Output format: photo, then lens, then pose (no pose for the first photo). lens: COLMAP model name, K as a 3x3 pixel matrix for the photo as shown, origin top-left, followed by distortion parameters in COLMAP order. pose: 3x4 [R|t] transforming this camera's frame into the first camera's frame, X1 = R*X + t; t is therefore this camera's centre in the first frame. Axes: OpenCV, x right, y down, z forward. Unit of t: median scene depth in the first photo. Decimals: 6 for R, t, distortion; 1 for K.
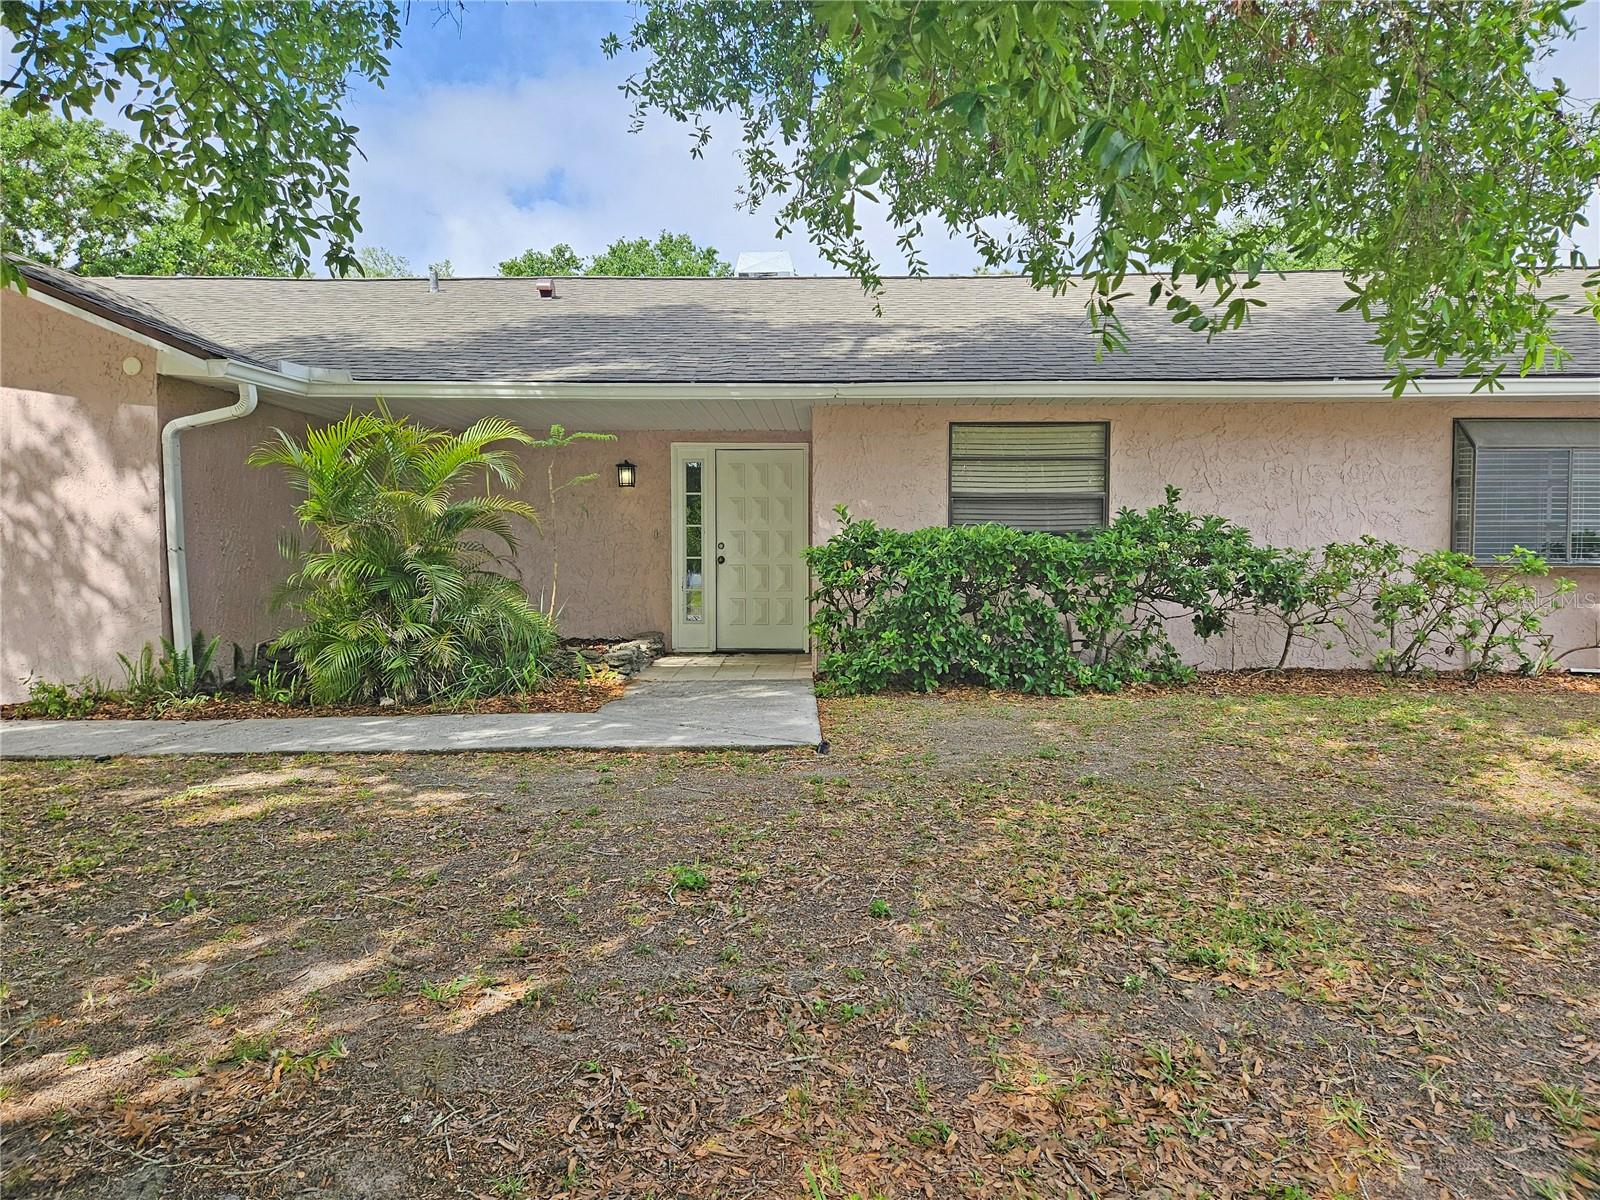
lens RADIAL K [[1027.0, 0, 796.3], [0, 1027.0, 626.6], [0, 0, 1]] dist [0.071222, -0.057511]
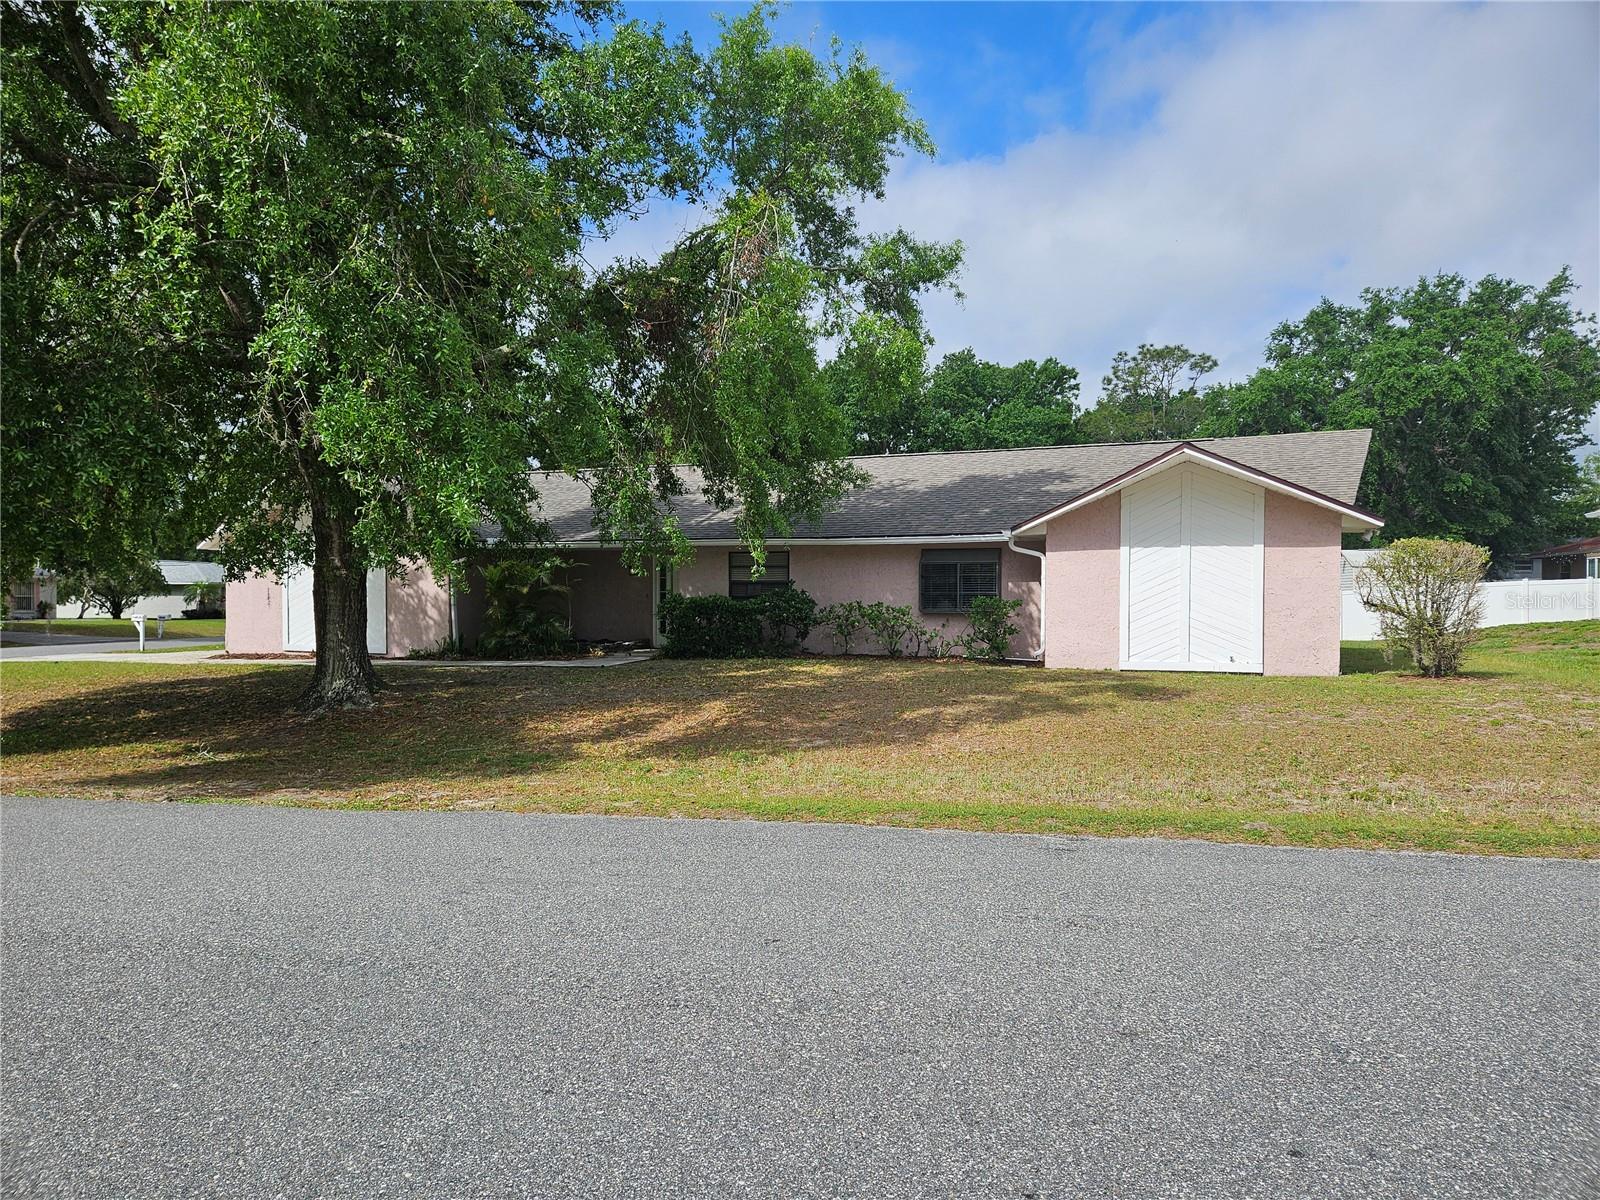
lens RADIAL K [[1027.0, 0, 796.3], [0, 1027.0, 626.6], [0, 0, 1]] dist [0.071222, -0.057511]
pose [[0.942890, 0.013343, -0.332837, 1.268729], [-0.026344, 0.999055, -0.034580, 0.064317], [0.332061, 0.041374, 0.942350, -1.396542]]
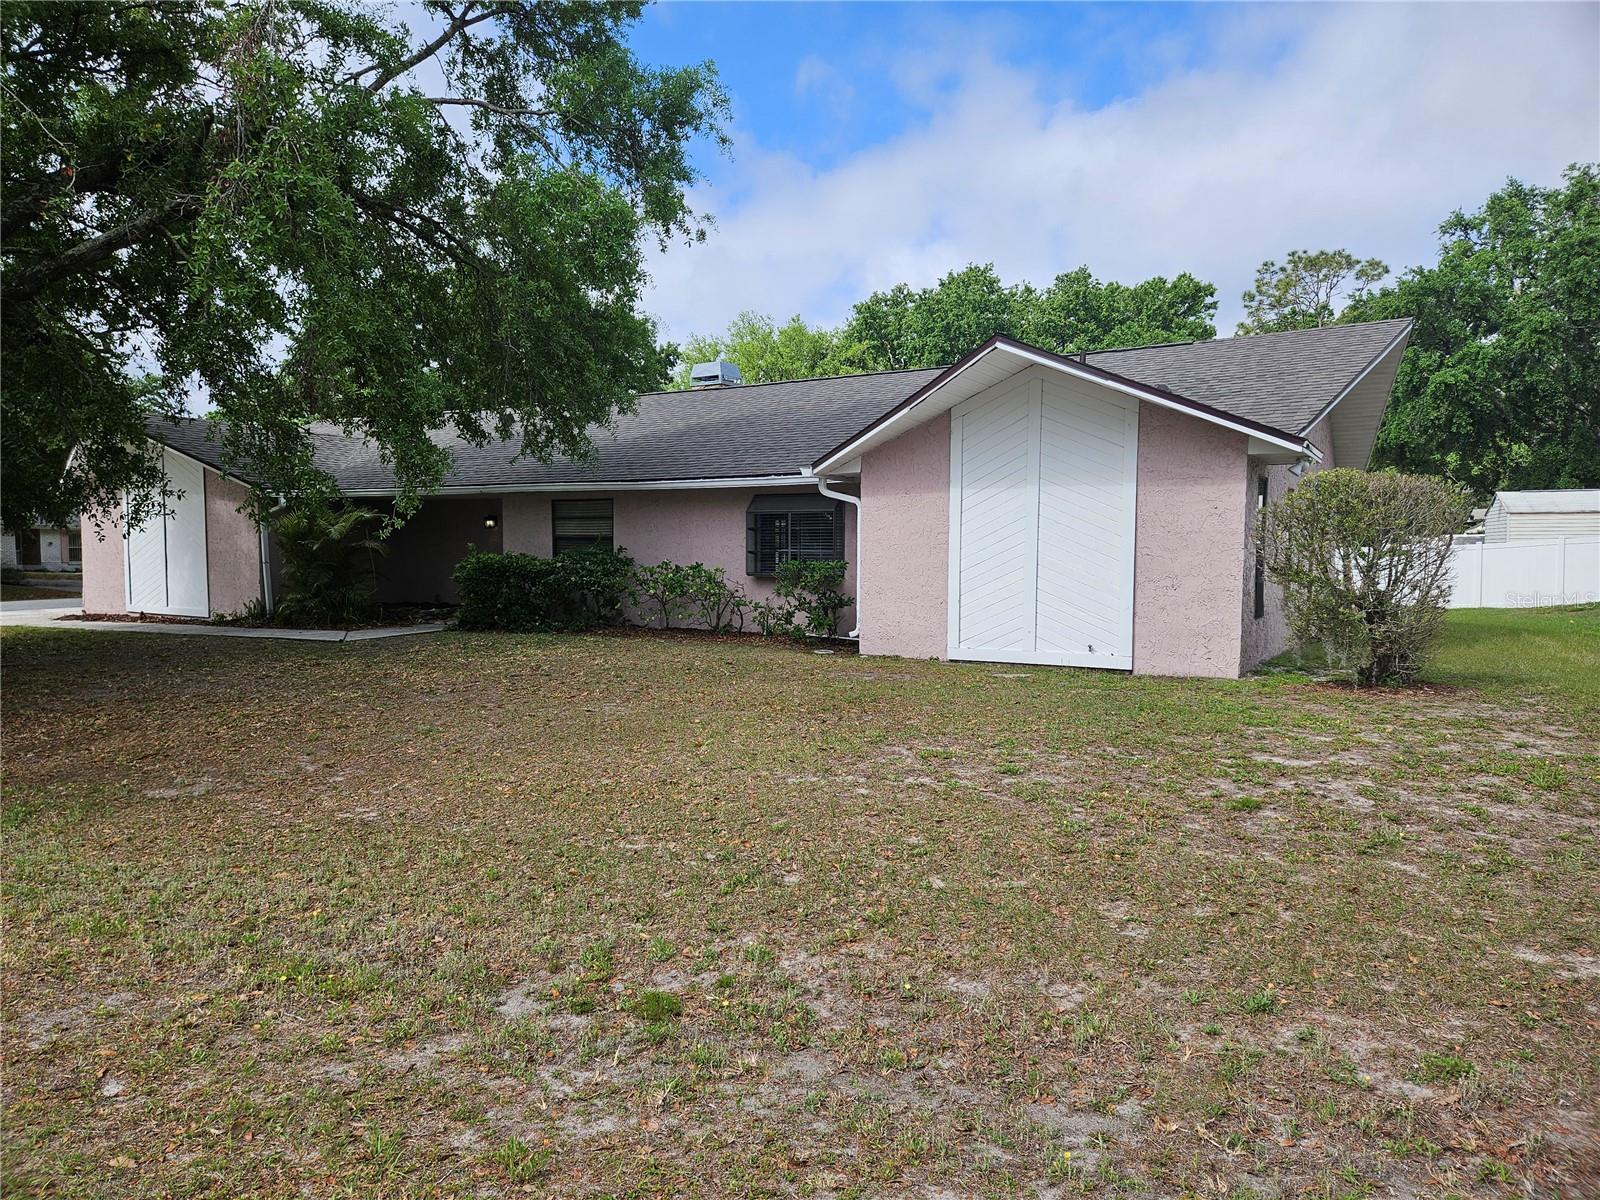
lens RADIAL K [[1027.0, 0, 796.3], [0, 1027.0, 626.6], [0, 0, 1]] dist [0.071222, -0.057511]
pose [[0.868392, 0.041390, -0.494148, 1.785434], [-0.037117, 0.999140, 0.018461, -0.012133], [0.494487, 0.002310, 0.869182, -0.550578]]
